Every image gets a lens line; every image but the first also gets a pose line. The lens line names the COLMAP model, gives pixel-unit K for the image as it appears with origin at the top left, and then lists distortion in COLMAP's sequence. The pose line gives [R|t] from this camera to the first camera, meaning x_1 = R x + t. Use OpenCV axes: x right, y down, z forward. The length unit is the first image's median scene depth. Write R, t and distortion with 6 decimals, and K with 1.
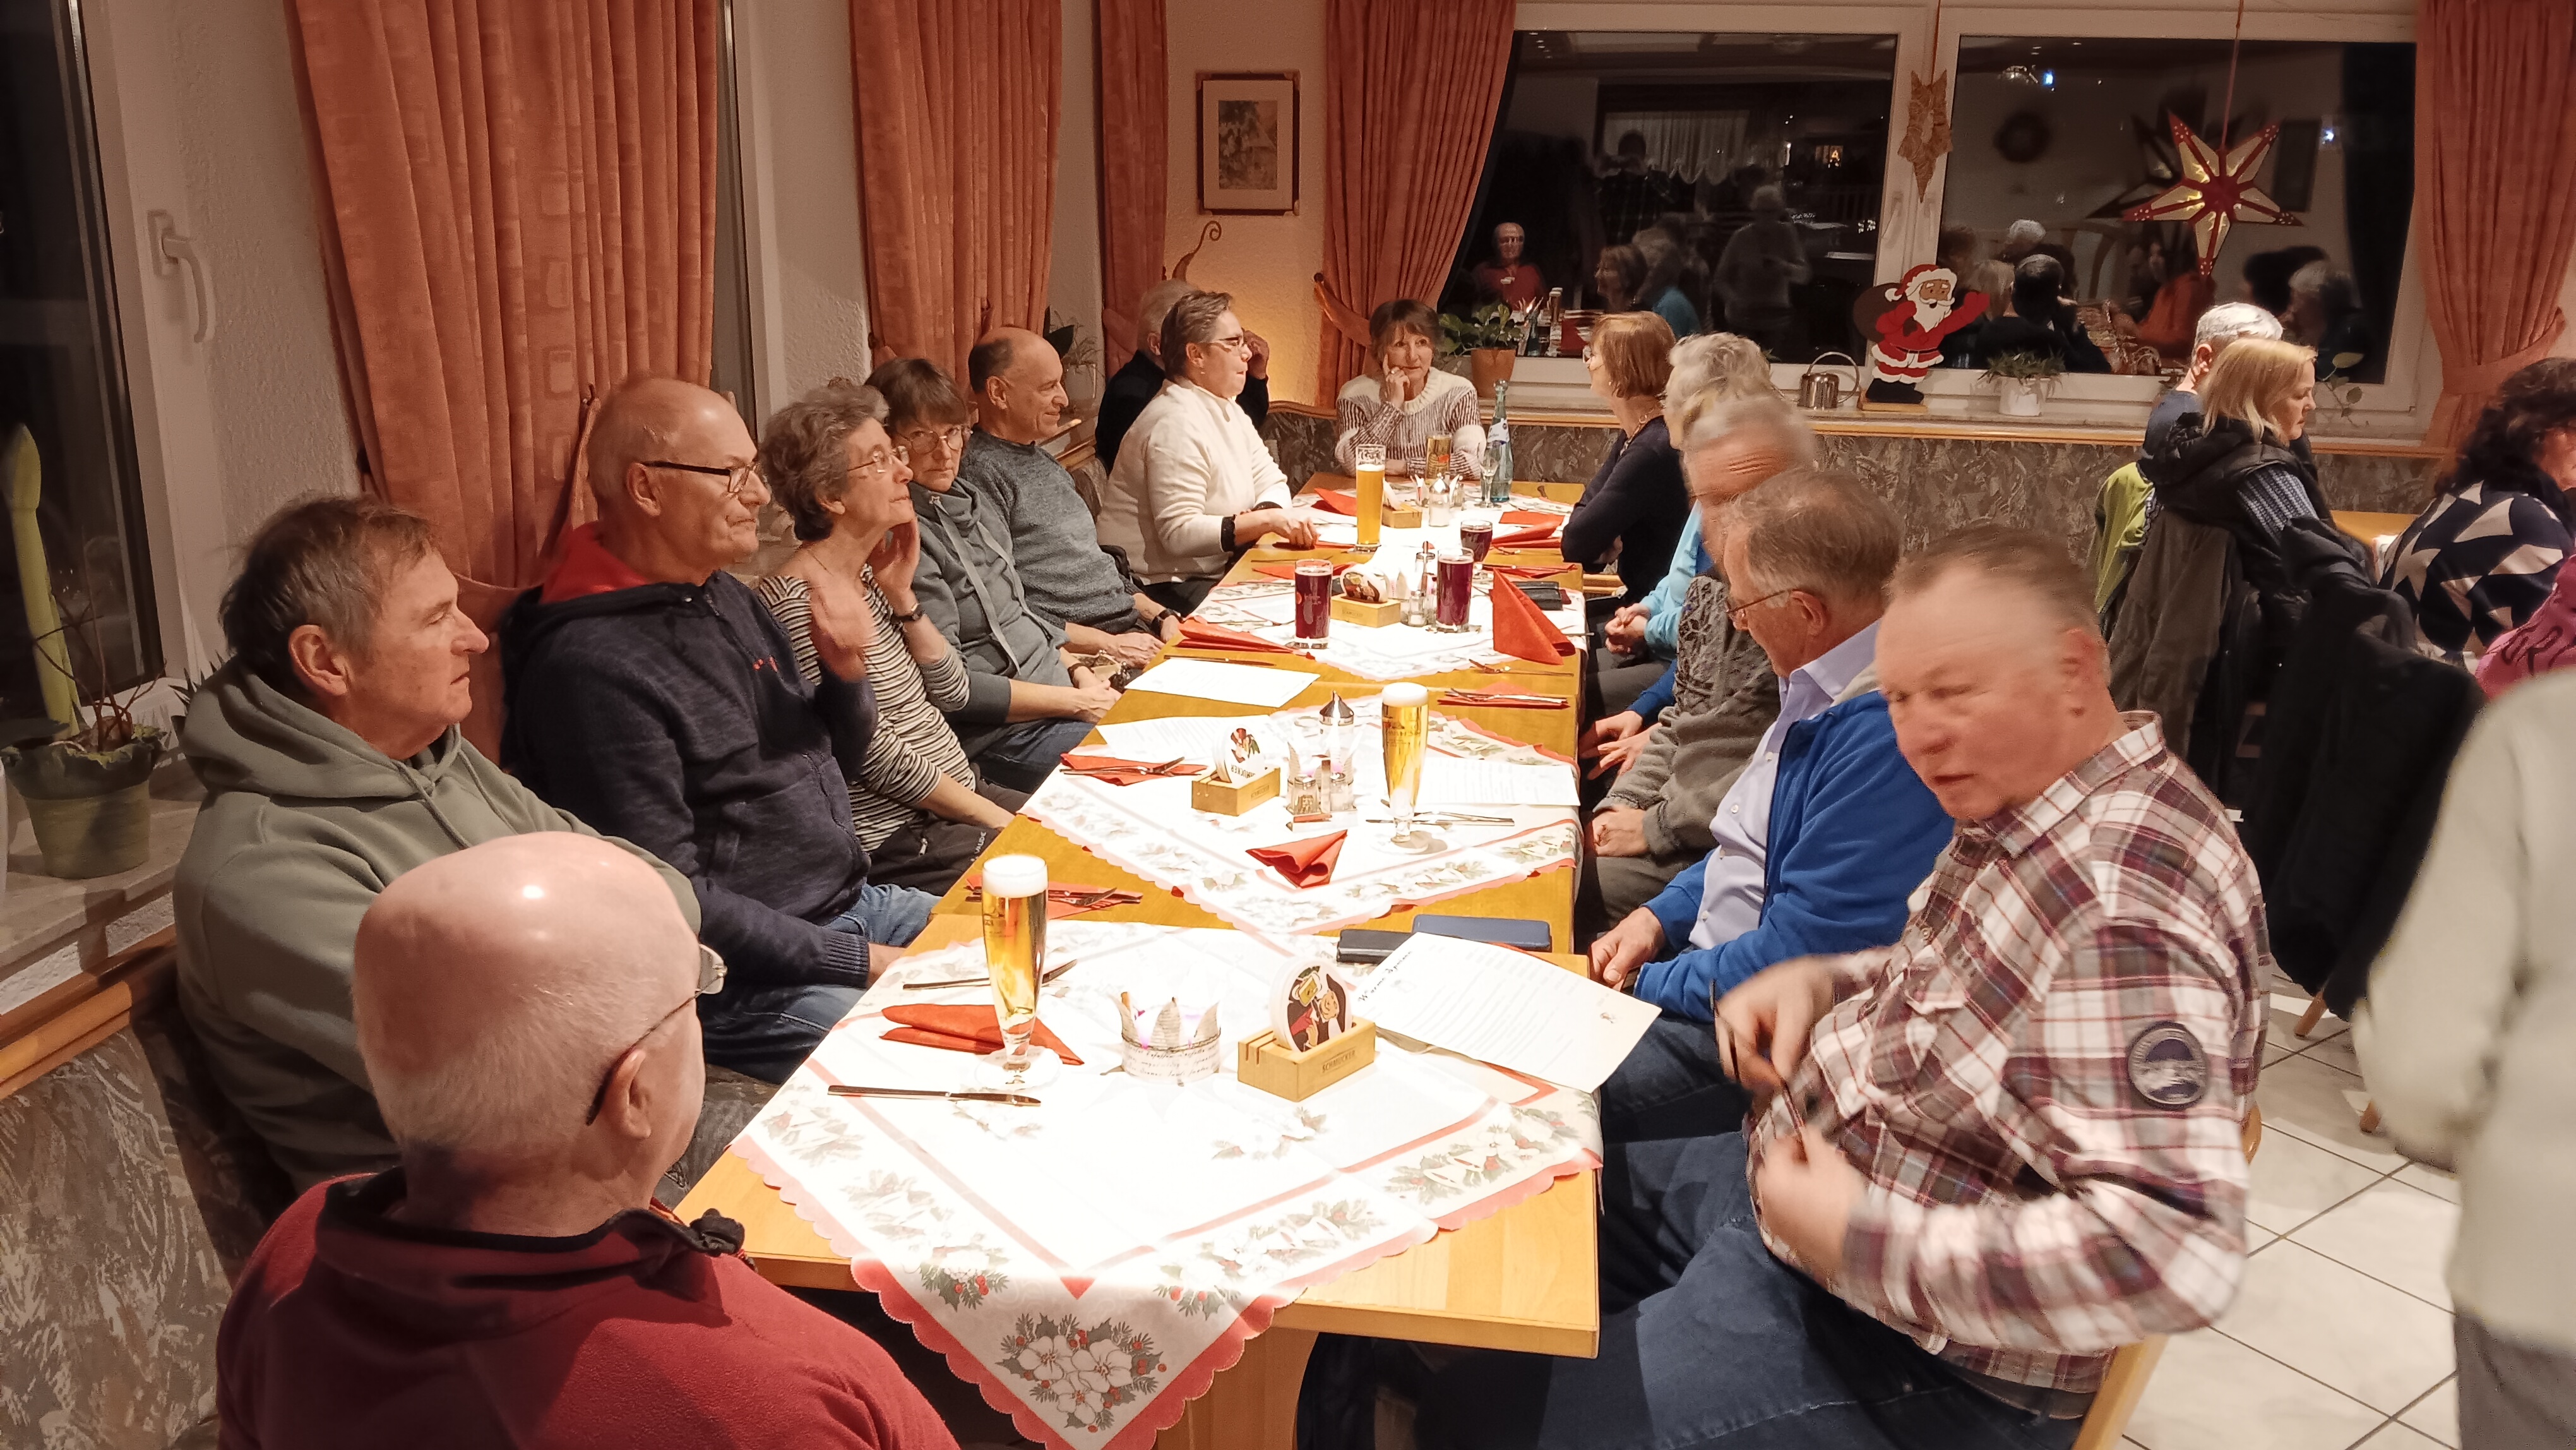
lens RADIAL K [[2089.8, 0, 1286.8], [0, 2089.8, 721.4], [0, 0, 1]] dist [-0.001948, -0.002434]
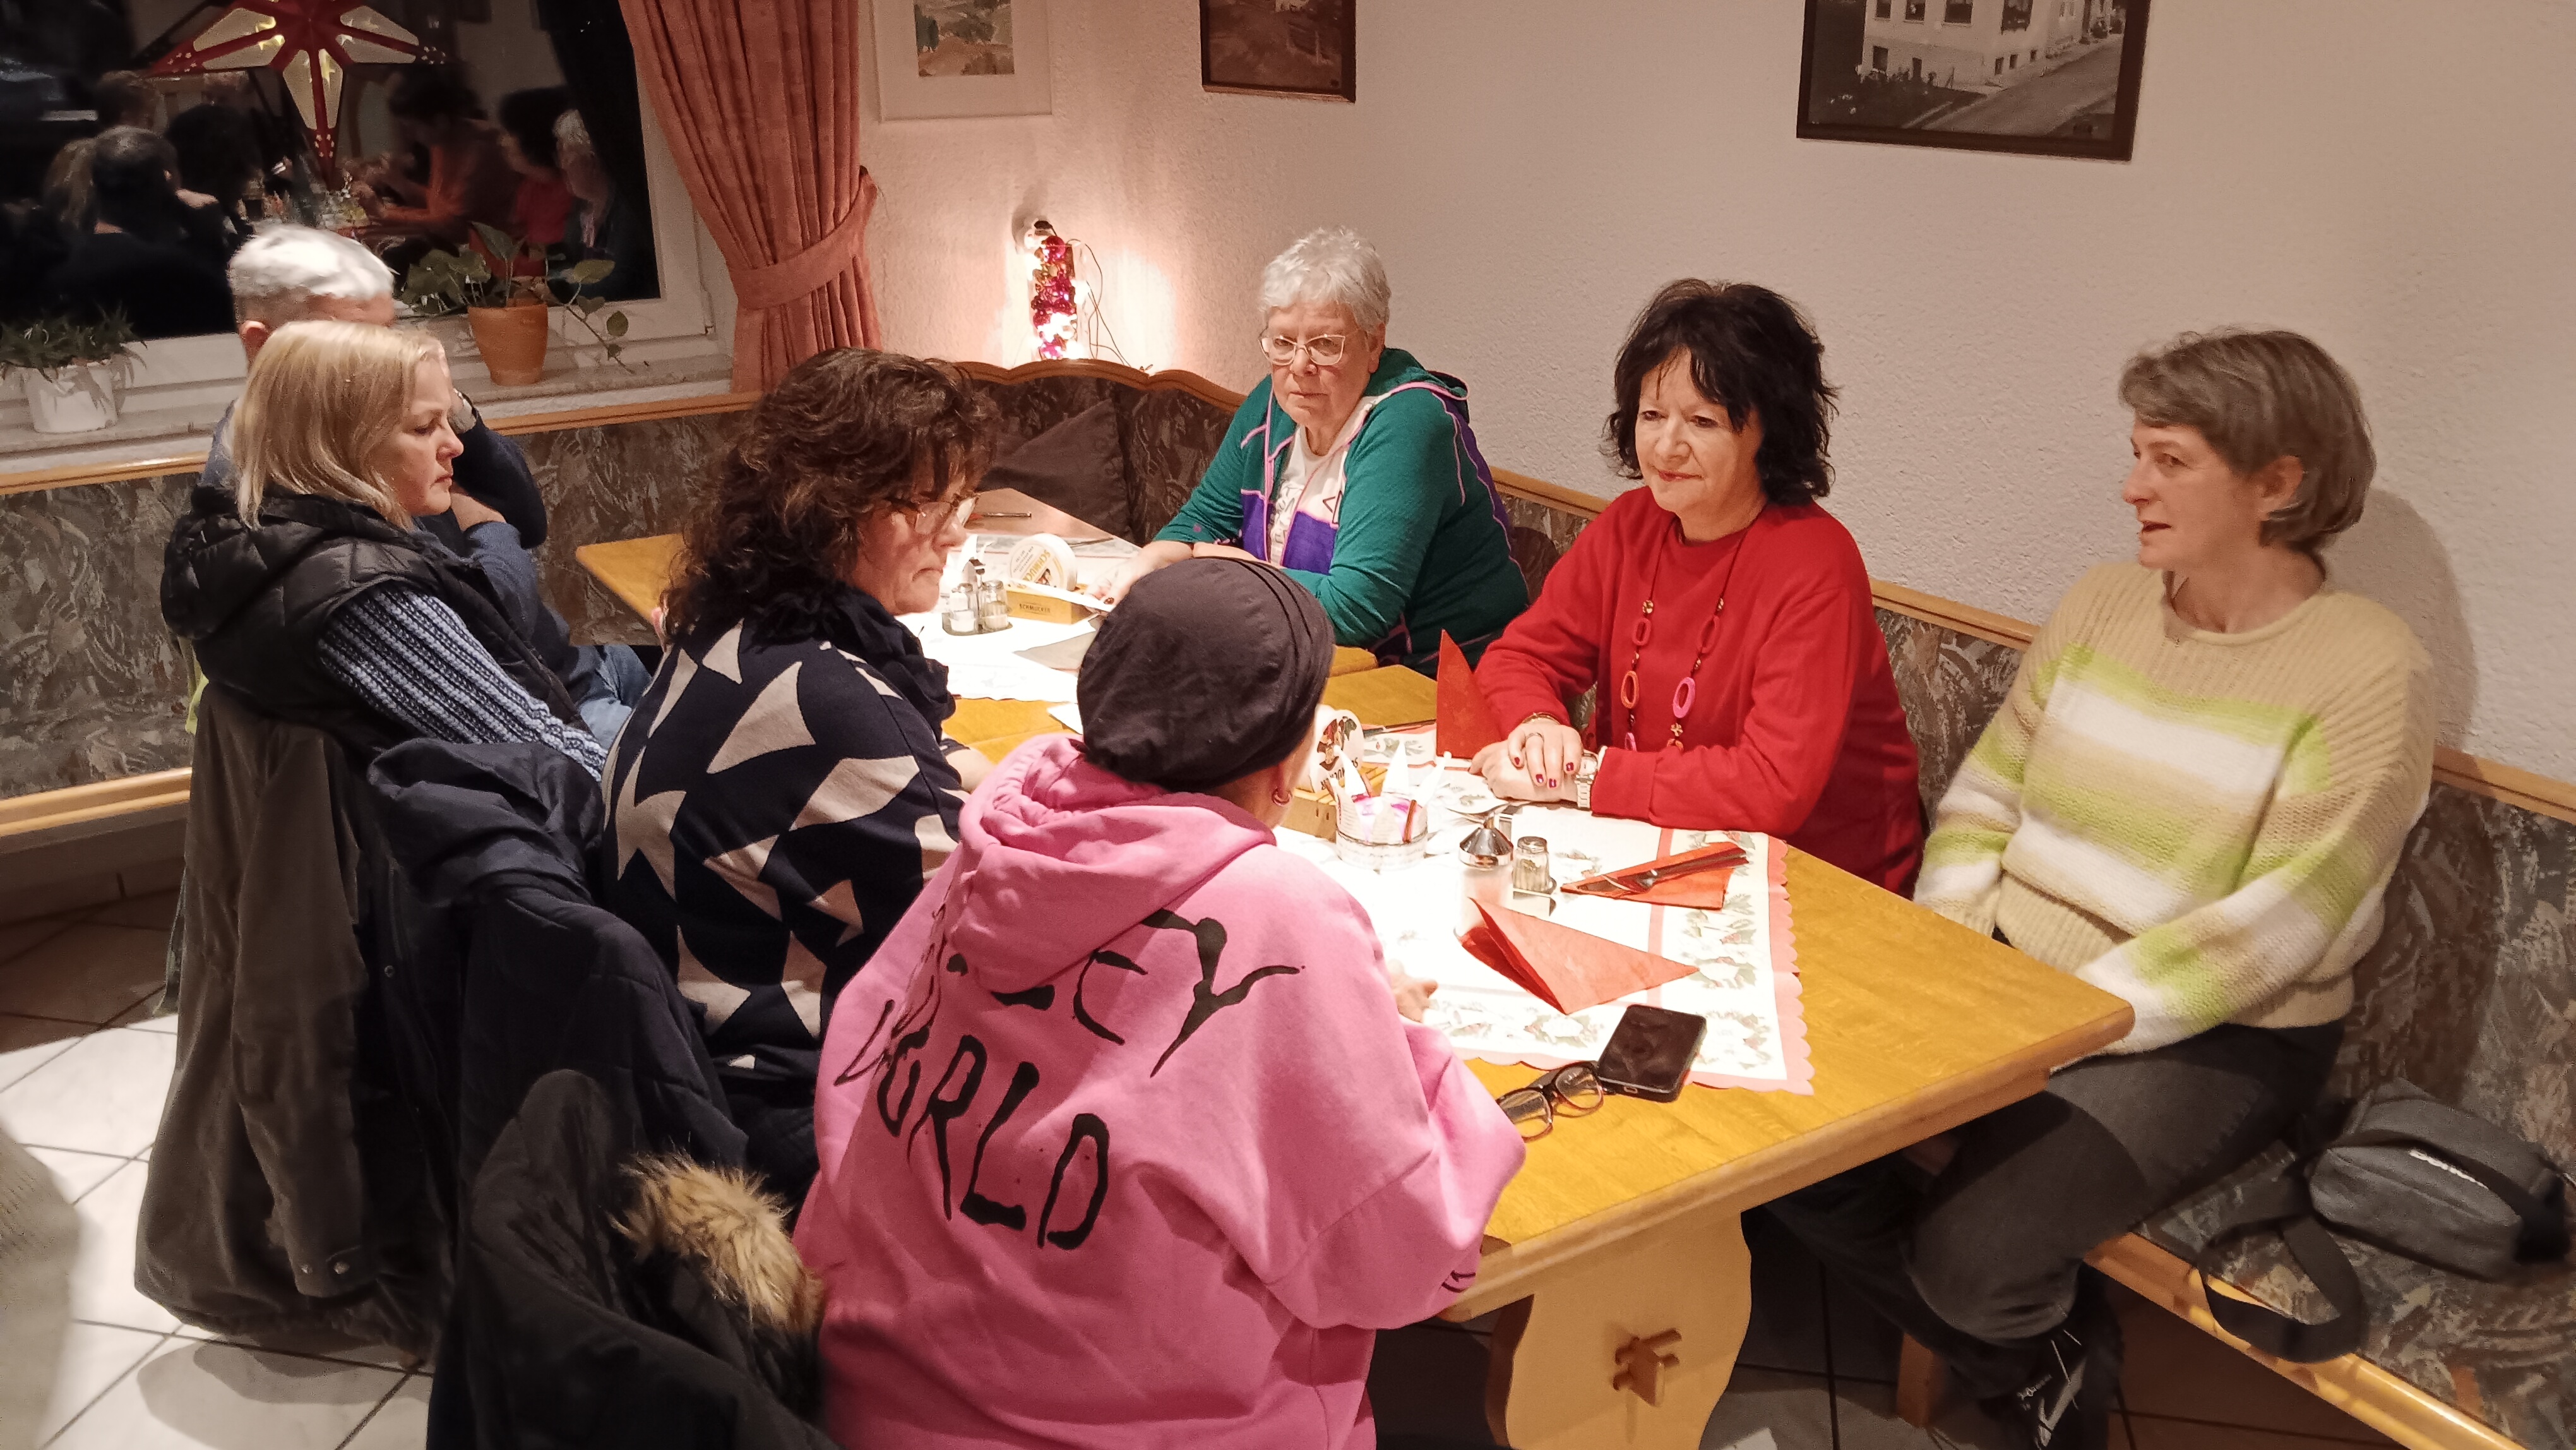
lens RADIAL K [[2101.7, 0, 1284.7], [0, 2101.7, 724.6], [0, 0, 1]] dist [-0.006732, -0.004392]
pose [[0.759603, -0.242009, 0.603684, 0.323083], [0.194760, 0.970239, 0.143894, -0.117717], [-0.620541, 0.008271, 0.784130, 0.476663]]
